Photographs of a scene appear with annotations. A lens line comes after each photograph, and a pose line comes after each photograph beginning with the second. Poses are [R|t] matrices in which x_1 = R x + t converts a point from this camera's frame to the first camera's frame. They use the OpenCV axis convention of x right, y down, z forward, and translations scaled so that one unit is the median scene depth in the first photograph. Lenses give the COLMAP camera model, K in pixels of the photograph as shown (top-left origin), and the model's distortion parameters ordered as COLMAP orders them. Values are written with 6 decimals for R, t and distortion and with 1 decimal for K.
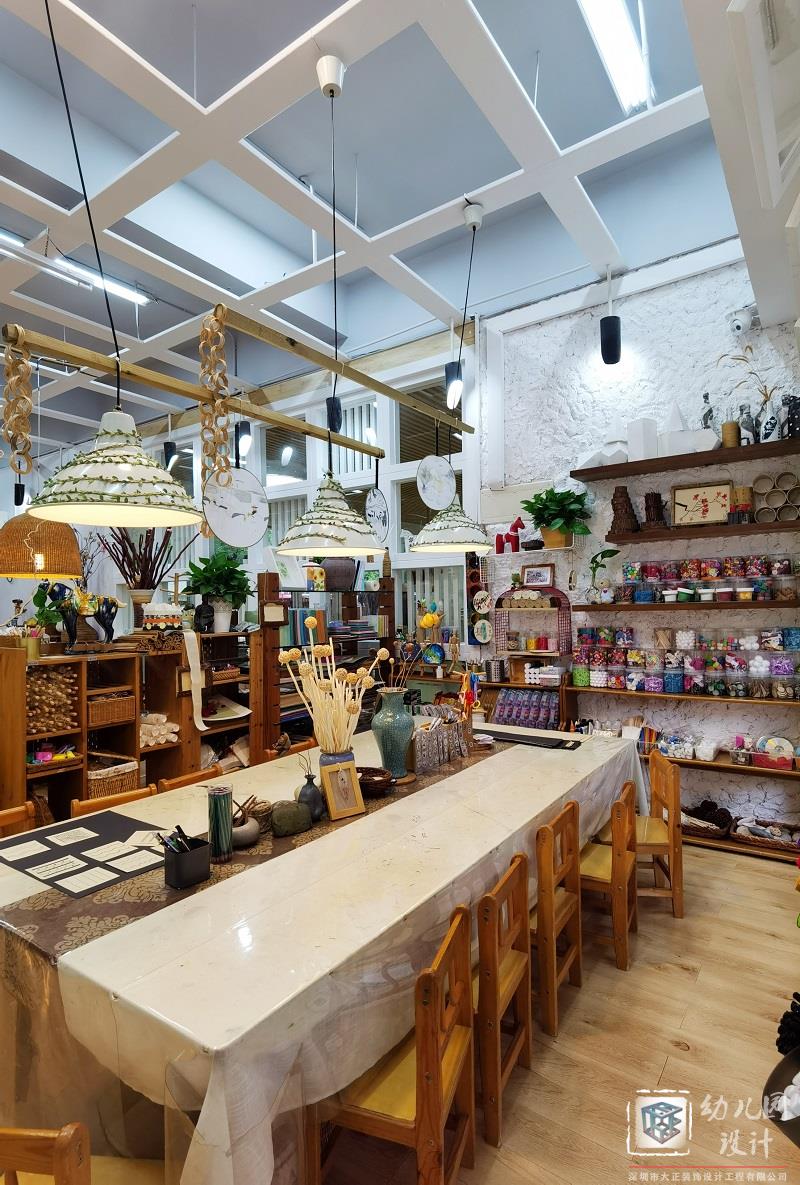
lens RADIAL K [[622.9, 0, 400.0], [0, 622.9, 592.5], [0, 0, 1]] dist [0.029730, -0.000136]
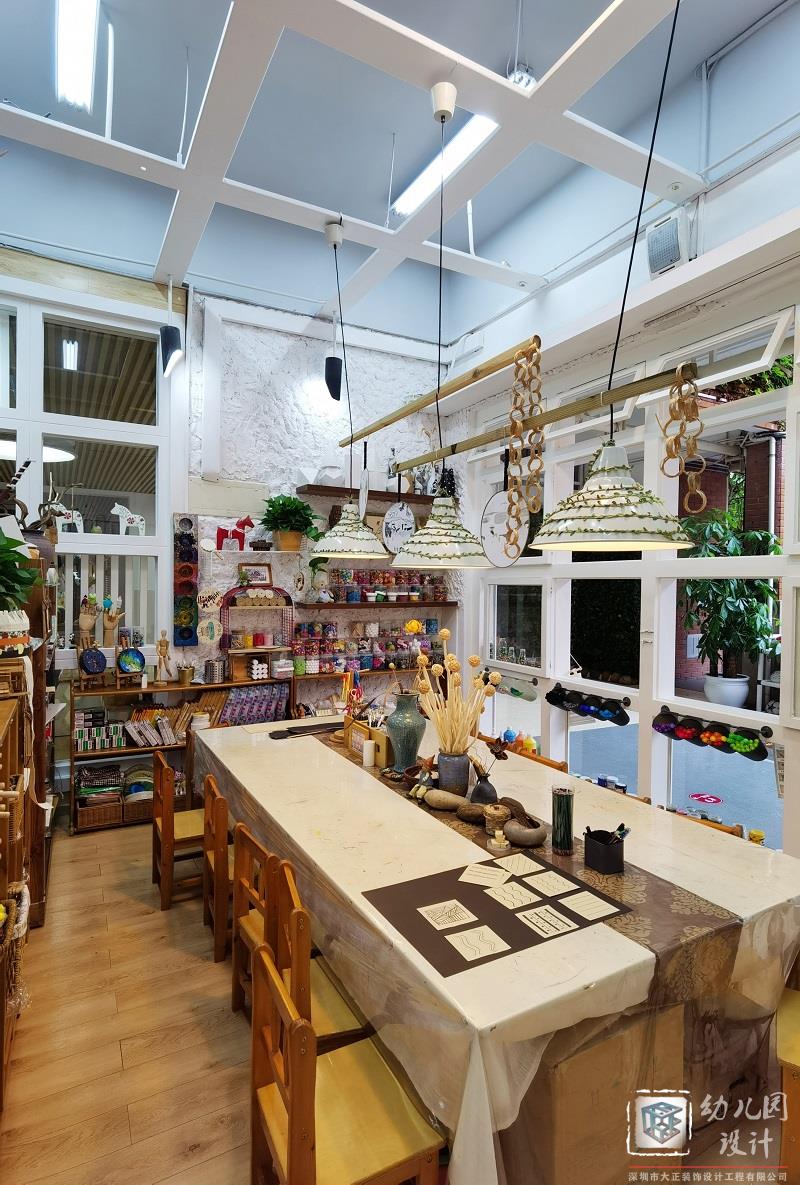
lens RADIAL K [[605.7, 0, 407.9], [0, 605.7, 602.8], [0, 0, 1]] dist [-0.000104, -0.000853]
pose [[0.422362, -0.007177, 0.906399, -0.631973], [-0.035832, 0.999055, 0.024608, -0.014798], [-0.905719, -0.042871, 0.421705, 0.374910]]
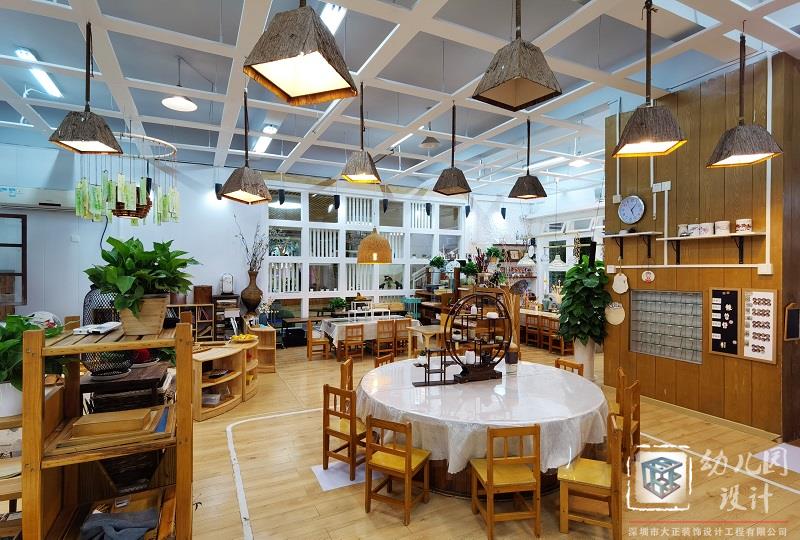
lens RADIAL K [[406.8, 0, 400.0], [0, 406.8, 270.0], [0, 0, 1]] dist [-0.001594, 0.021048]
pose [[0.467892, 0.016837, 0.883625, -2.326943], [-0.023546, 0.999701, -0.006581, 0.005939], [-0.883472, -0.017727, 0.468149, 0.336178]]
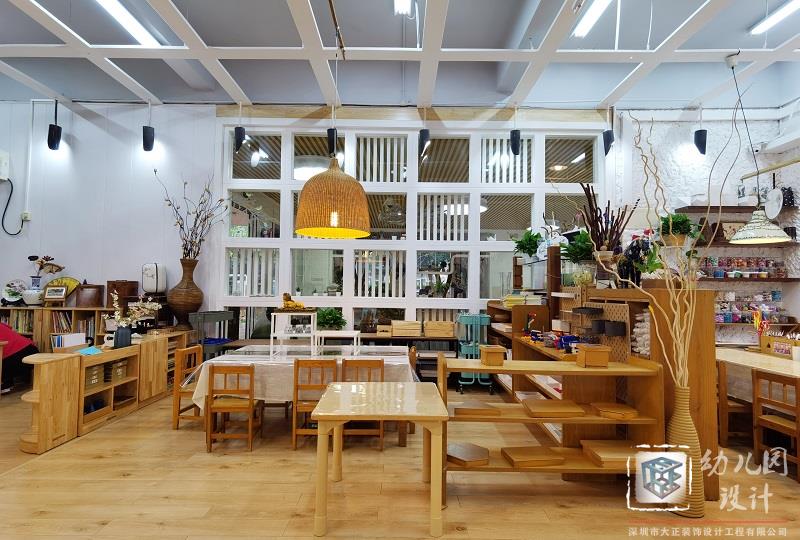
lens RADIAL K [[408.9, 0, 400.0], [0, 408.9, 270.0], [0, 0, 1]] dist [-0.000104, -0.000853]
pose [[0.814362, 0.052283, 0.577997, -1.121481], [-0.034587, 0.998536, -0.041593, 0.077132], [-0.579325, 0.013881, 0.814978, 0.509352]]
